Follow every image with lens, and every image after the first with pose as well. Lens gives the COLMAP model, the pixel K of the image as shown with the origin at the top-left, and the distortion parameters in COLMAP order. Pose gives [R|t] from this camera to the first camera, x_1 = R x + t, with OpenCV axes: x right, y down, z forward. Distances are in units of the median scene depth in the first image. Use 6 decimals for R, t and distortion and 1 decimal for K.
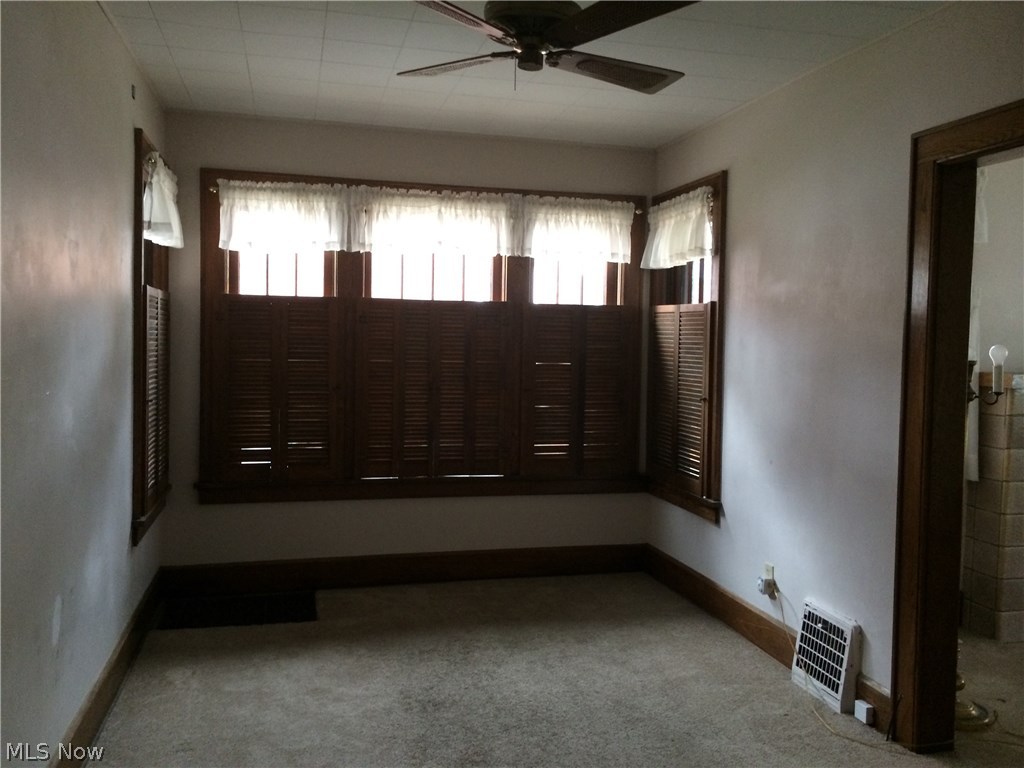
lens RADIAL K [[890.0, 0, 508.5], [0, 890.0, 381.2], [0, 0, 1]] dist [0.127562, -0.174471]
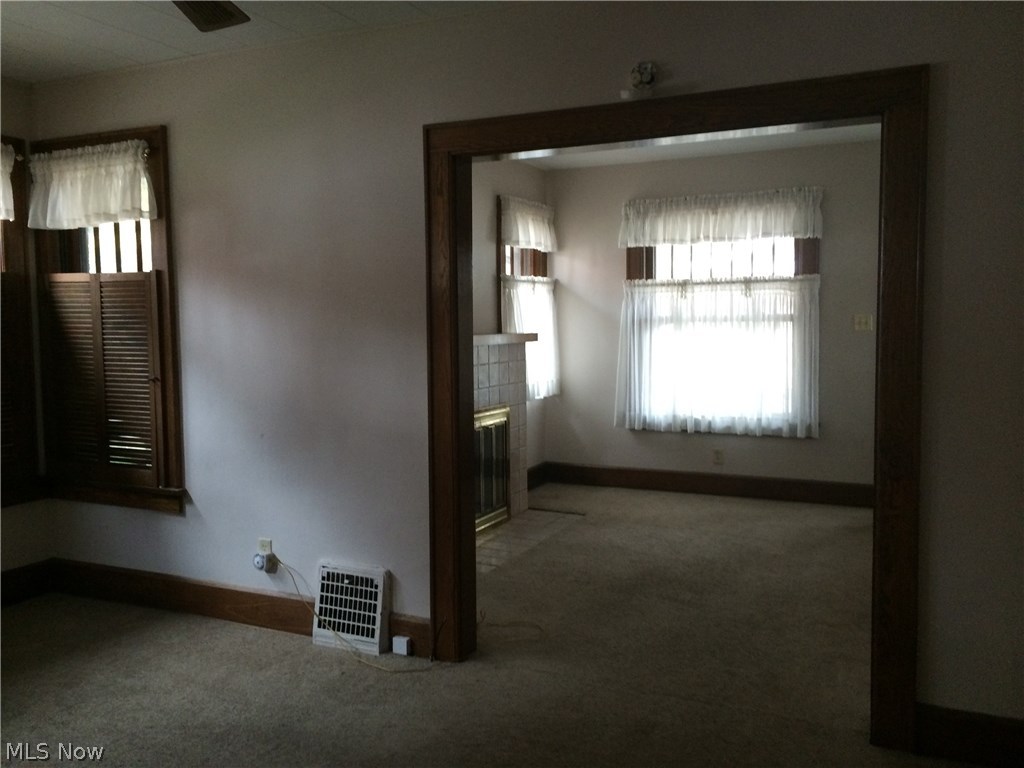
lens RADIAL K [[890.0, 0, 508.5], [0, 890.0, 381.2], [0, 0, 1]] dist [0.127562, -0.174471]
pose [[0.633026, -0.079122, 0.770076, -0.311452], [0.058089, 0.996814, 0.054667, -0.008398], [-0.771948, 0.010127, 0.635605, 0.181342]]
